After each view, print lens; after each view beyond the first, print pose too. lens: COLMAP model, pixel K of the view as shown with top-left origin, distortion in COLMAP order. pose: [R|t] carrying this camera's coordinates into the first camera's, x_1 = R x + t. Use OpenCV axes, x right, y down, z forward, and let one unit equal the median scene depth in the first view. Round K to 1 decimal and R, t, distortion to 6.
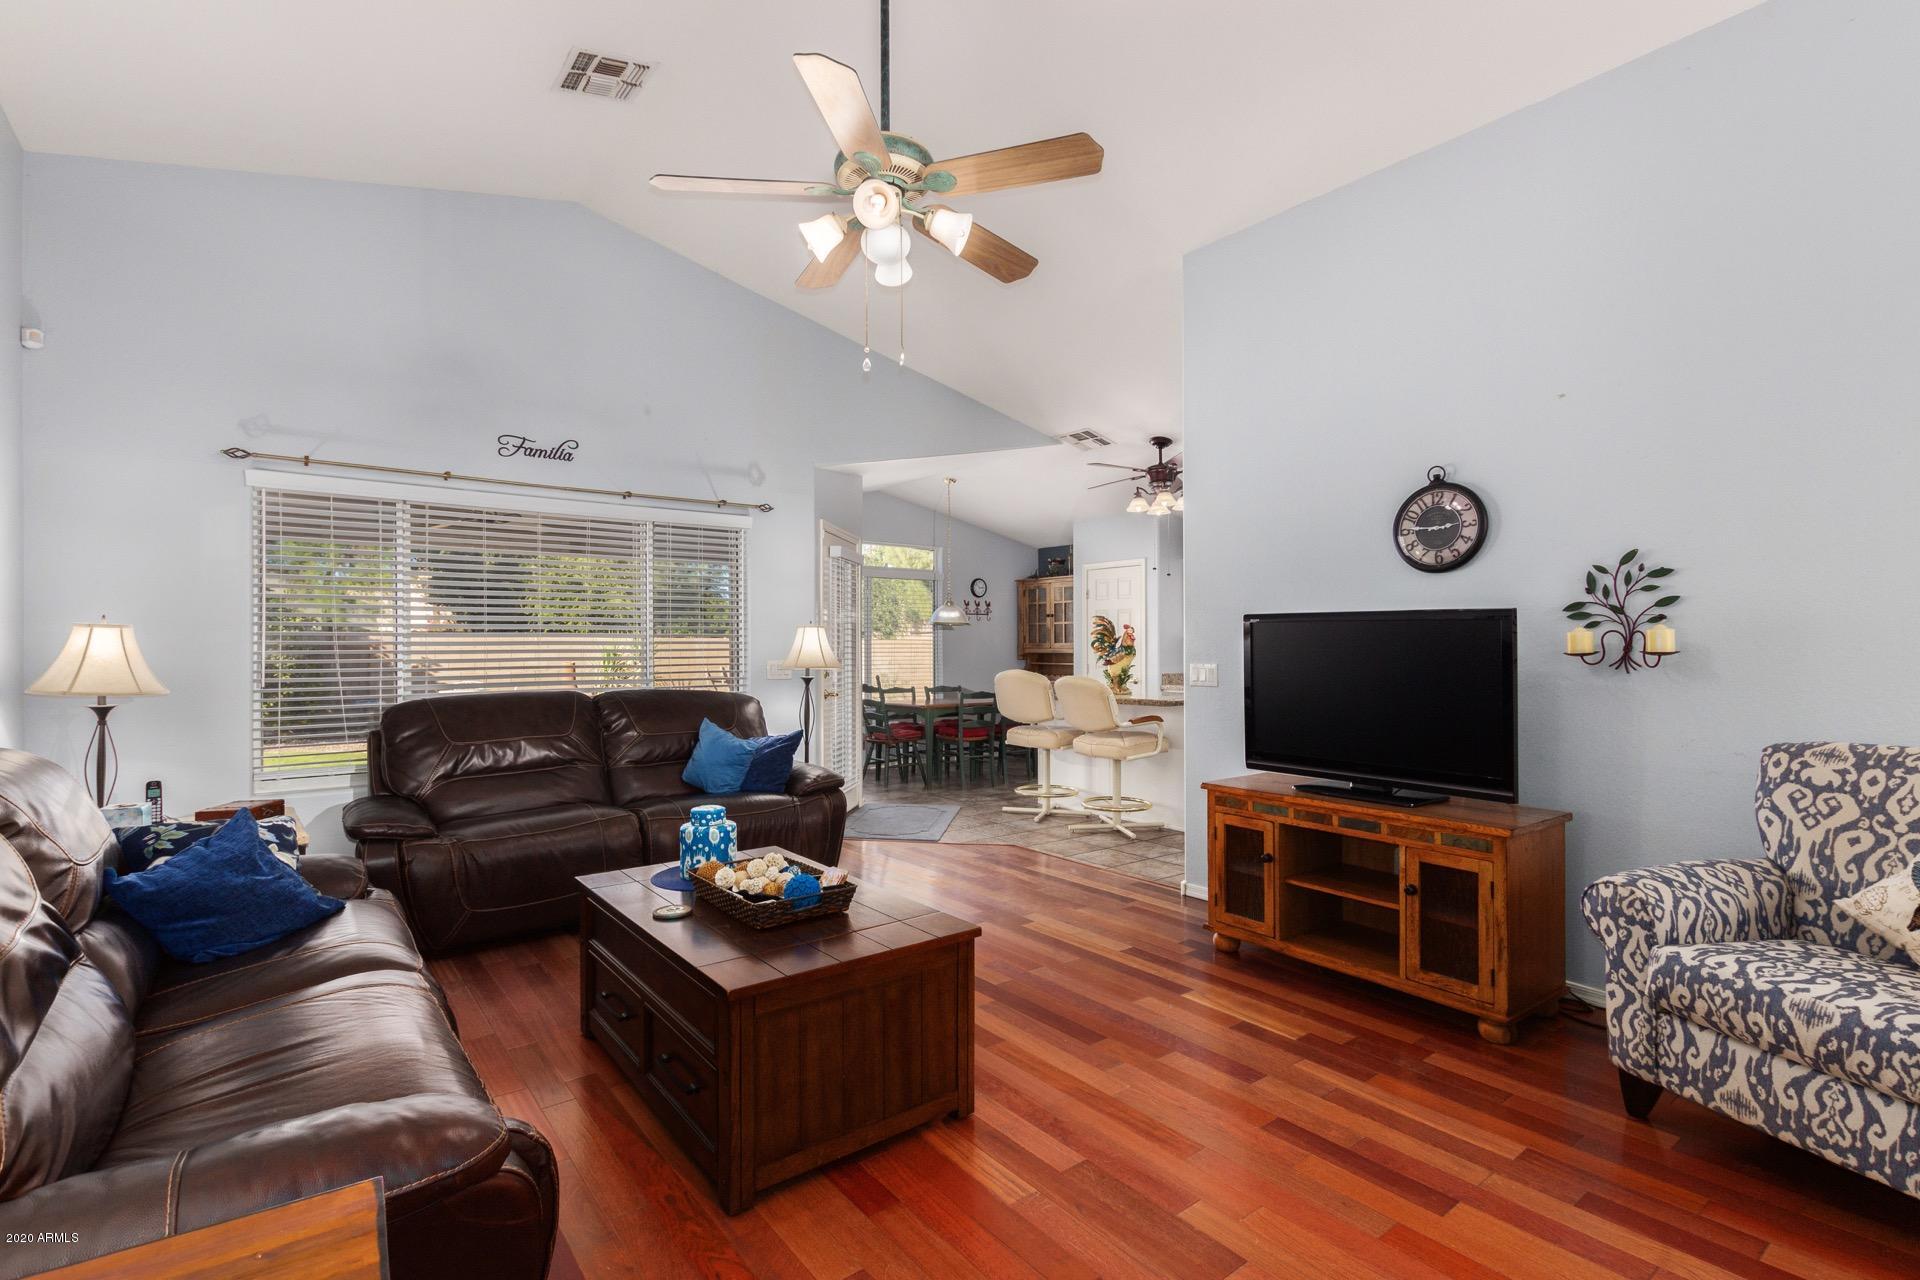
lens RADIAL K [[897.0, 0, 950.7], [0, 897.0, 635.3], [0, 0, 1]] dist [-0.001795, 0.000007]
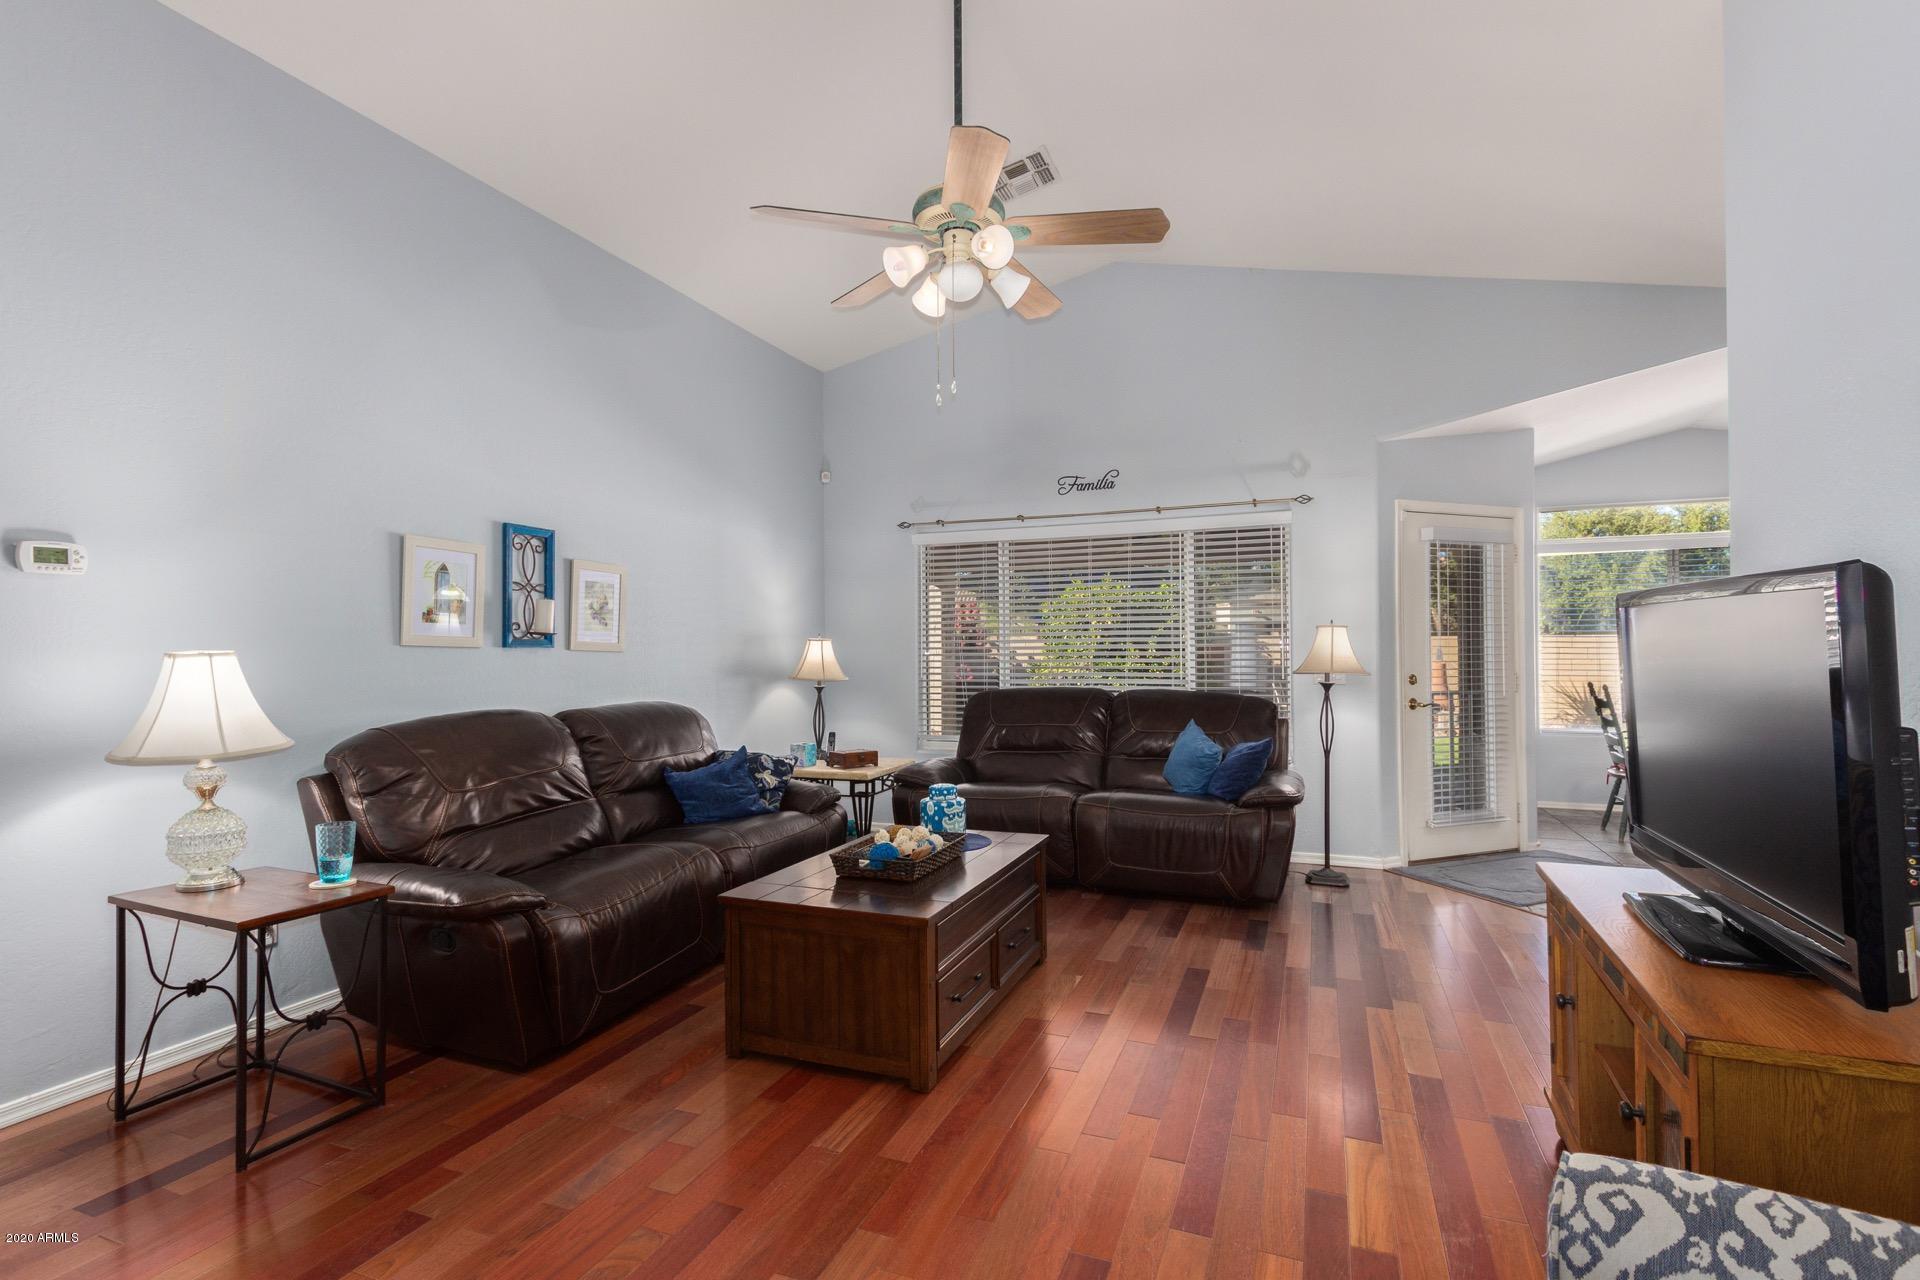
lens RADIAL K [[897.0, 0, 951.9], [0, 897.0, 645.5], [0, 0, 1]] dist [-0.001795, 0.000007]
pose [[0.504450, -0.008217, -0.863402, 0.675870], [0.019209, 0.999814, 0.001708, 0.001655], [0.863227, -0.017447, 0.504514, 0.349259]]
